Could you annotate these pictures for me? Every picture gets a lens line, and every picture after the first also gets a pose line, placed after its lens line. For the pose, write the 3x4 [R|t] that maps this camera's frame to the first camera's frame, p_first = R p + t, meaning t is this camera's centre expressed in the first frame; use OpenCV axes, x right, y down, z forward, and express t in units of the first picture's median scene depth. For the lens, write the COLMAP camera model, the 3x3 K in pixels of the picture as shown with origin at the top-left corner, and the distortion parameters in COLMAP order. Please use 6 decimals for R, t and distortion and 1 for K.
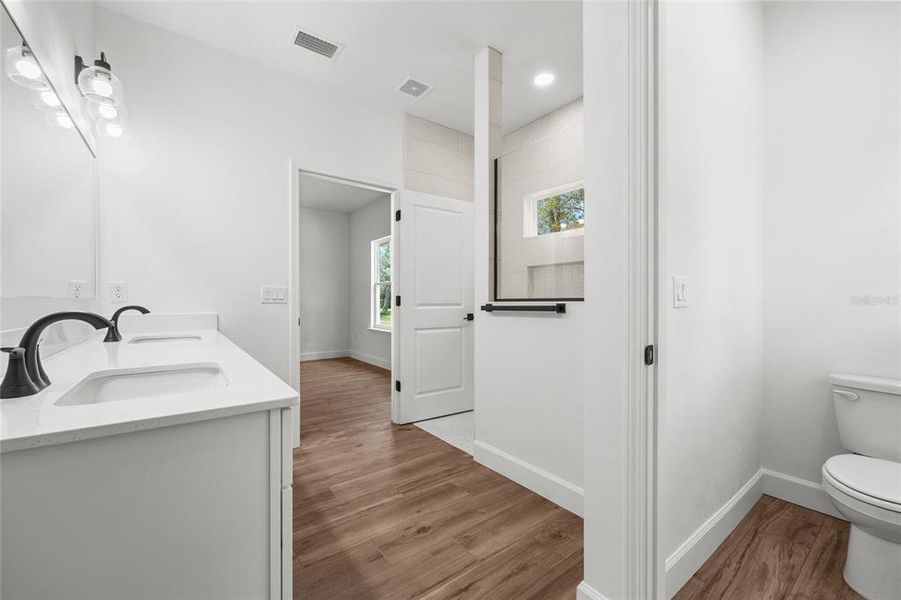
lens RADIAL K [[362.1, 0, 441.7], [0, 362.1, 304.1], [0, 0, 1]] dist [-0.003779, 0.001313]
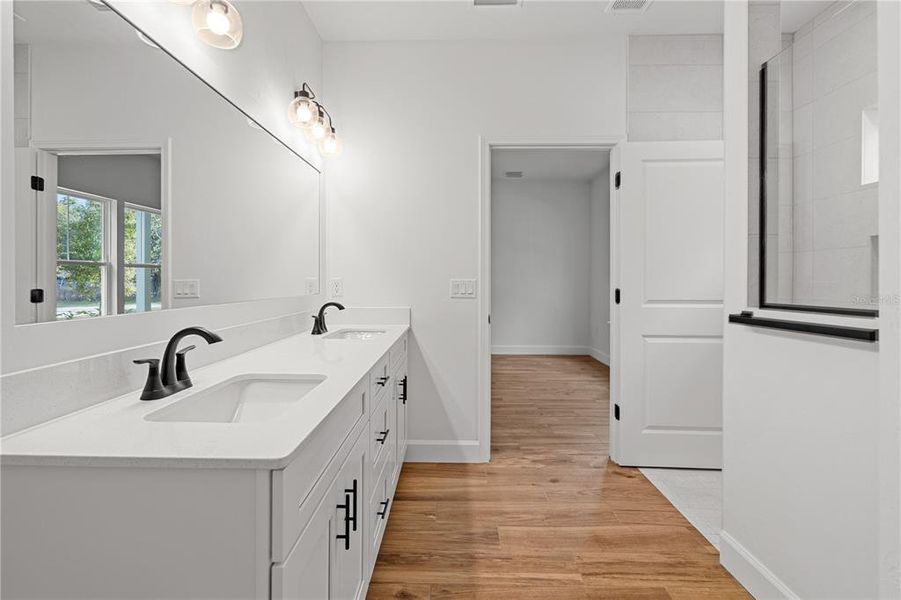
lens RADIAL K [[414.7, 0, 443.9], [0, 414.7, 282.2], [0, 0, 1]] dist [-0.005936, 0.001928]
pose [[0.792888, 0.002501, -0.609363, 0.136346], [-0.003409, 0.999994, -0.000332, -0.042532], [0.609358, 0.002341, 0.792892, 0.147417]]
